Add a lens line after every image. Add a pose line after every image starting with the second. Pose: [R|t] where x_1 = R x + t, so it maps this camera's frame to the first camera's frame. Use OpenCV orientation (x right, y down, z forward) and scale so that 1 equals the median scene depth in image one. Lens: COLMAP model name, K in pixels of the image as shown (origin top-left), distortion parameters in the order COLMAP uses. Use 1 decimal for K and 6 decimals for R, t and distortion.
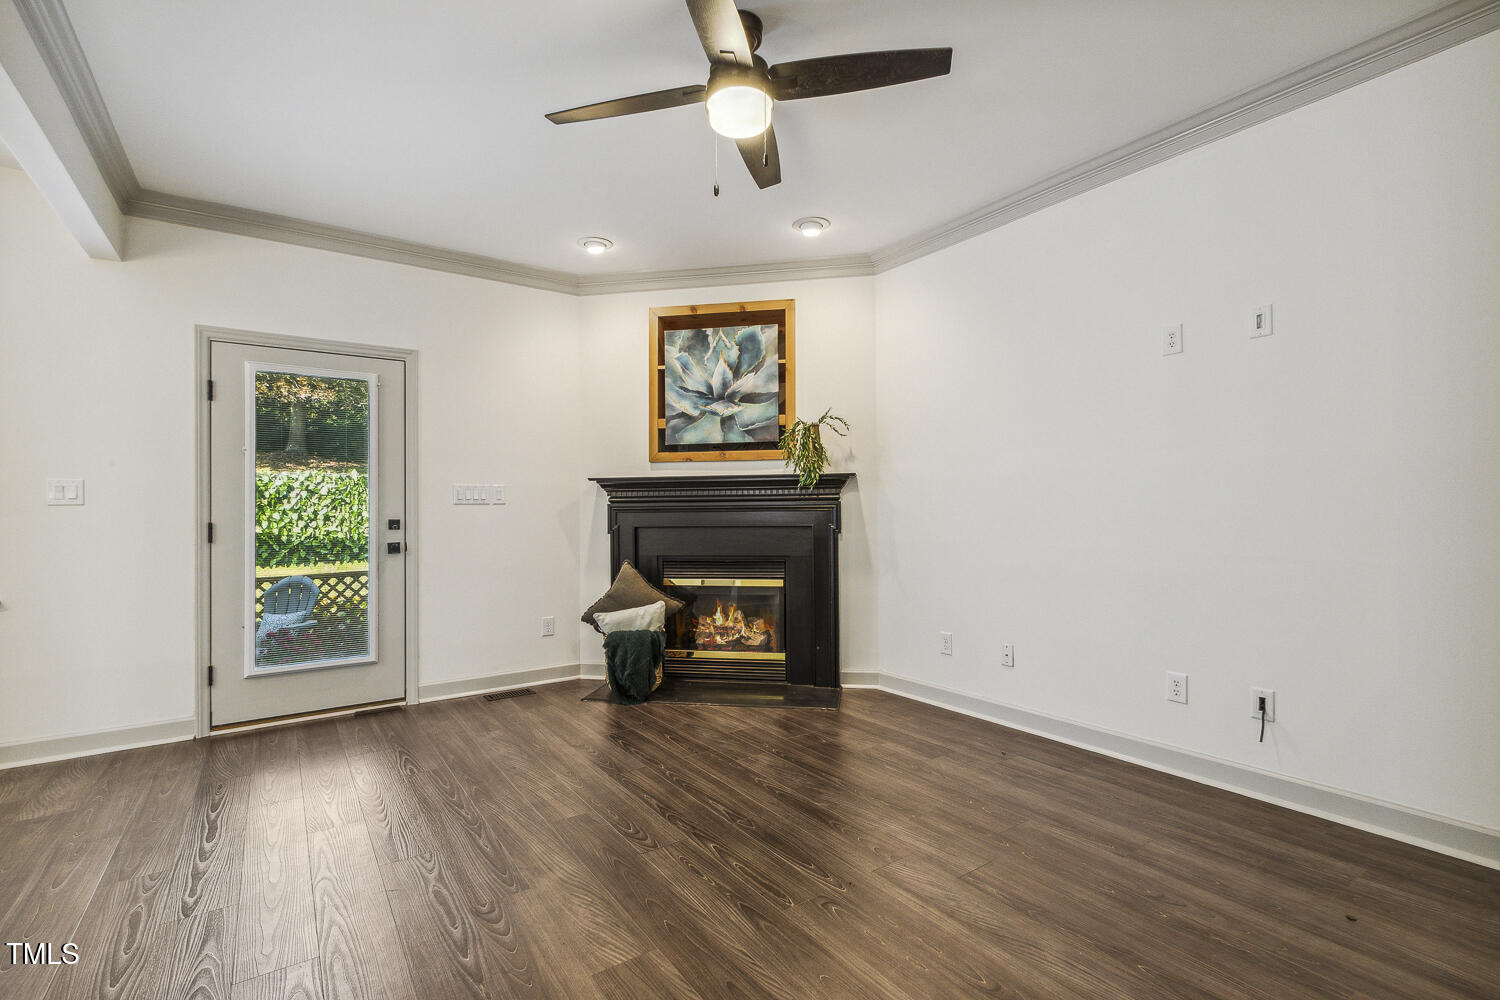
lens RADIAL K [[693.3, 0, 750.8], [0, 693.3, 489.6], [0, 0, 1]] dist [0.003399, -0.001133]
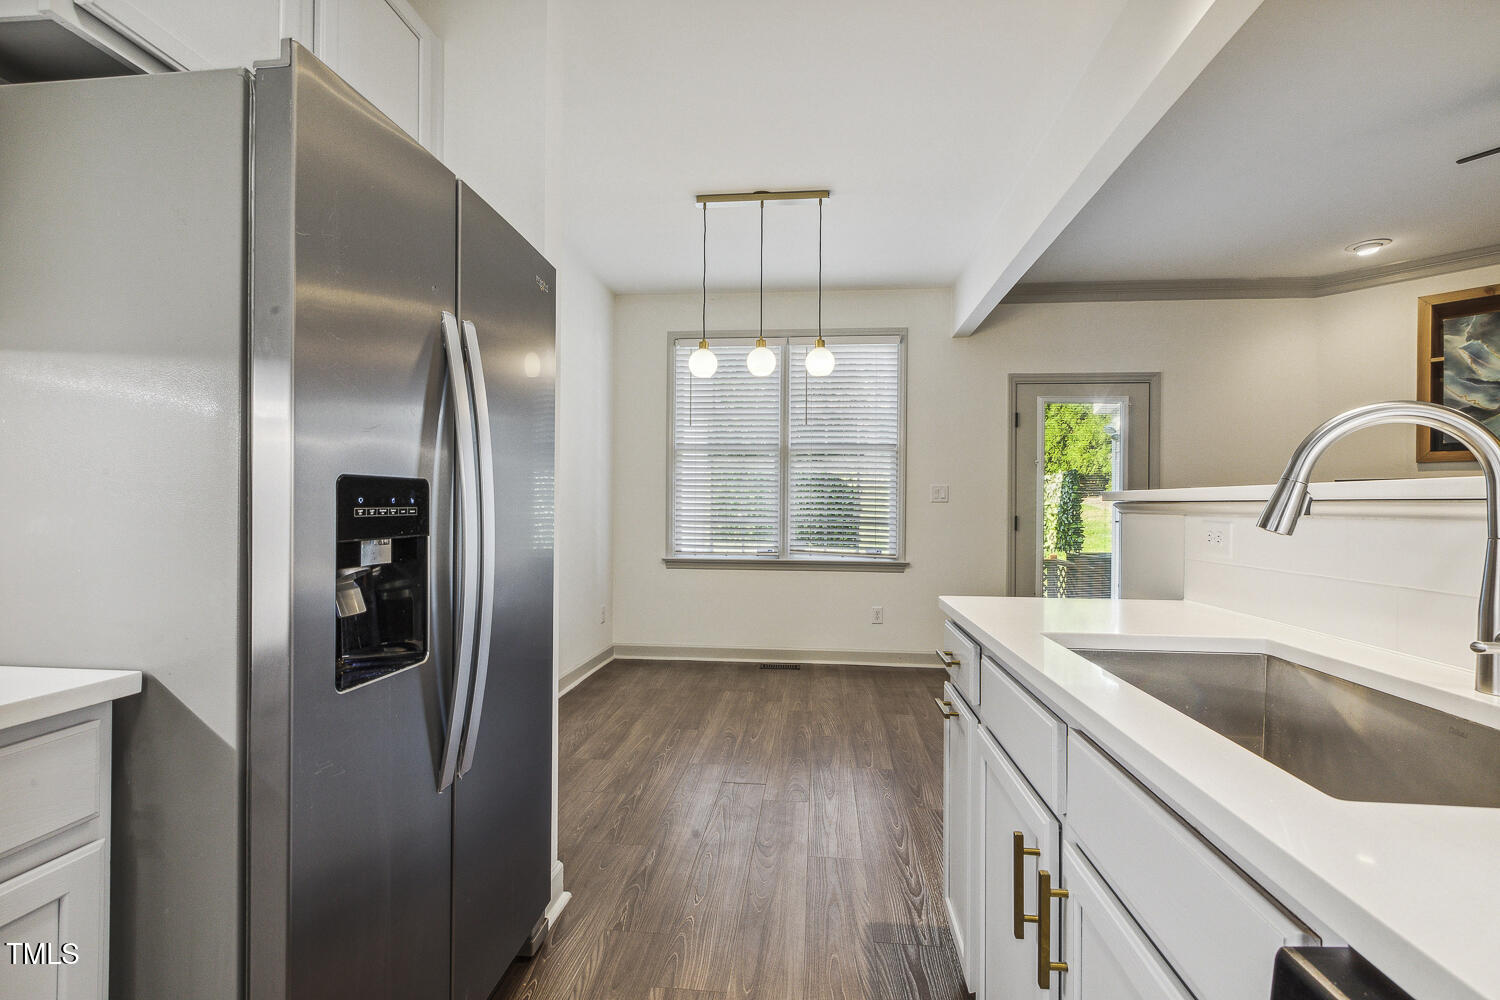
lens RADIAL K [[693.3, 0, 750.2], [0, 693.3, 504.0], [0, 0, 1]] dist [0.003399, -0.001133]
pose [[0.760632, 0.012726, -0.649058, -0.227038], [0.002034, 0.999756, 0.021985, -0.006033], [0.649180, -0.018043, 0.760421, -0.310130]]
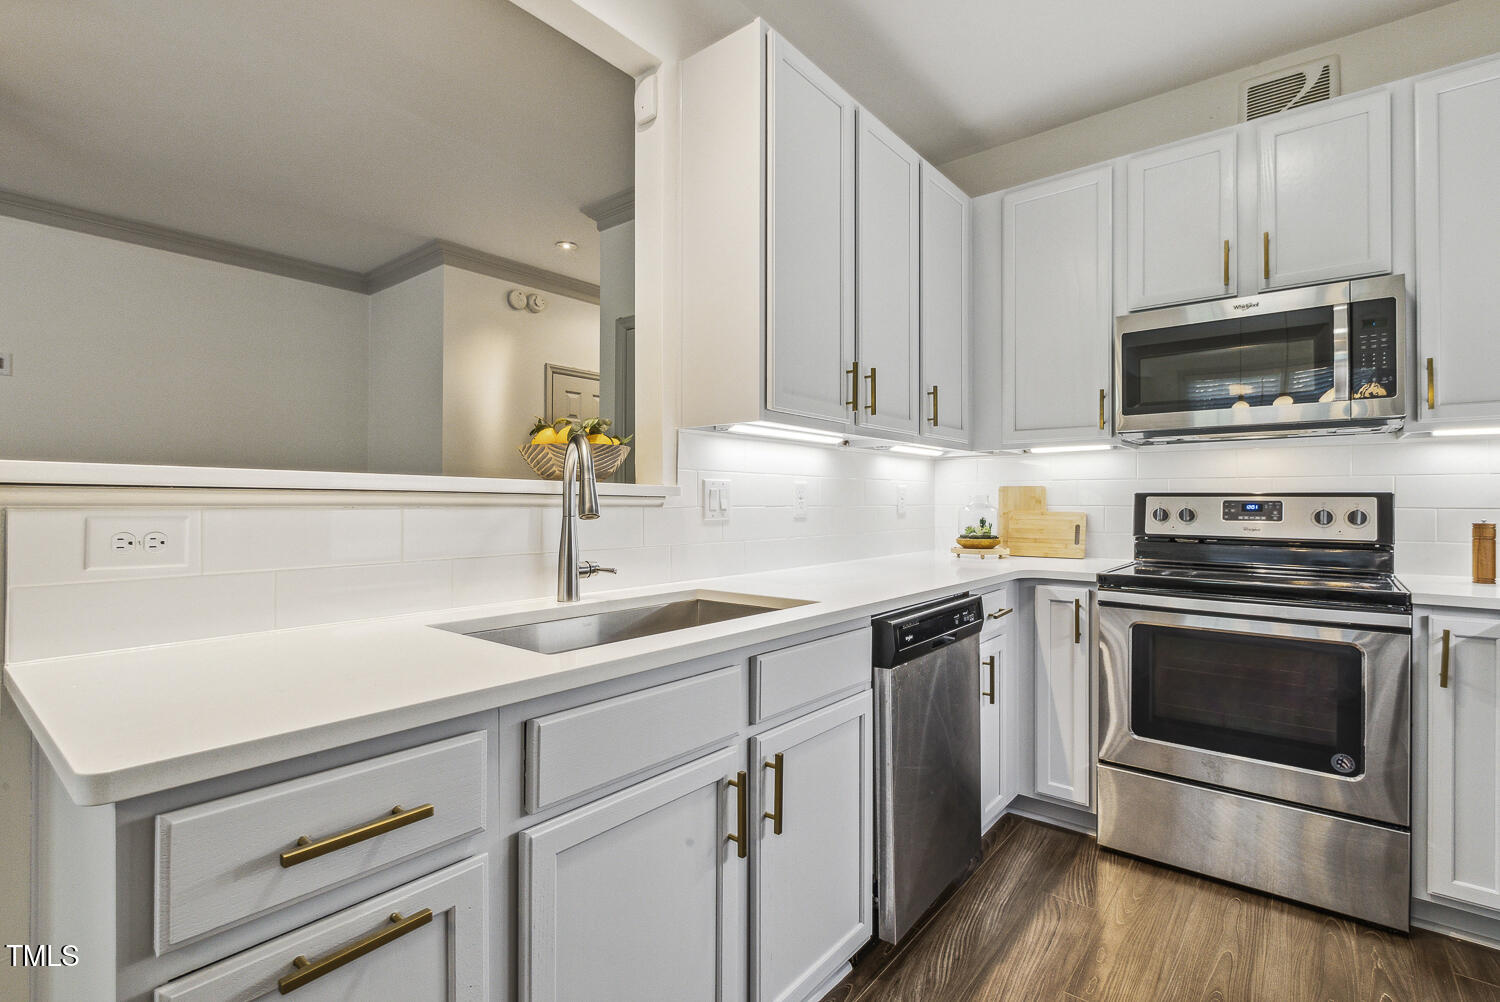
lens RADIAL K [[693.3, 0, 757.9], [0, 693.3, 496.5], [0, 0, 1]] dist [0.003399, -0.001133]
pose [[-0.284596, 0.015772, 0.958518, -0.570556], [-0.026115, 0.999366, -0.024198, 0.004680], [-0.958292, -0.031919, -0.284004, -0.010540]]
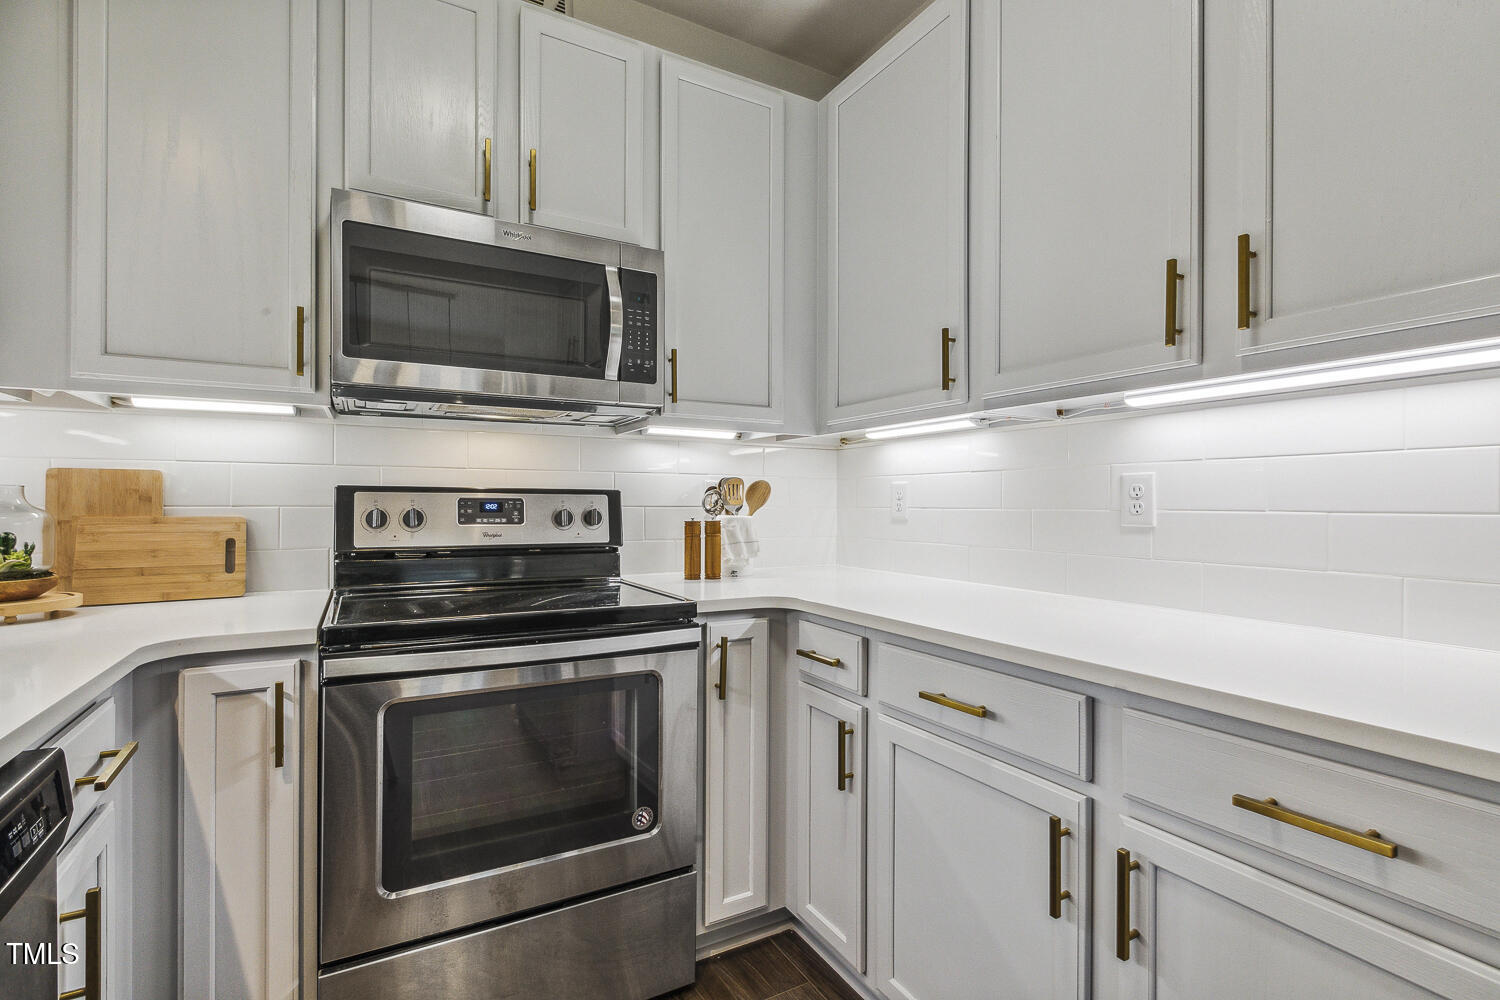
lens RADIAL K [[693.3, 0, 741.1], [0, 693.3, 501.5], [0, 0, 1]] dist [0.003399, -0.001133]
pose [[-0.995201, 0.007716, 0.097552, -0.350837], [0.004688, 0.999501, -0.031222, 0.000524], [-0.097744, -0.030615, -0.994741, -0.131313]]
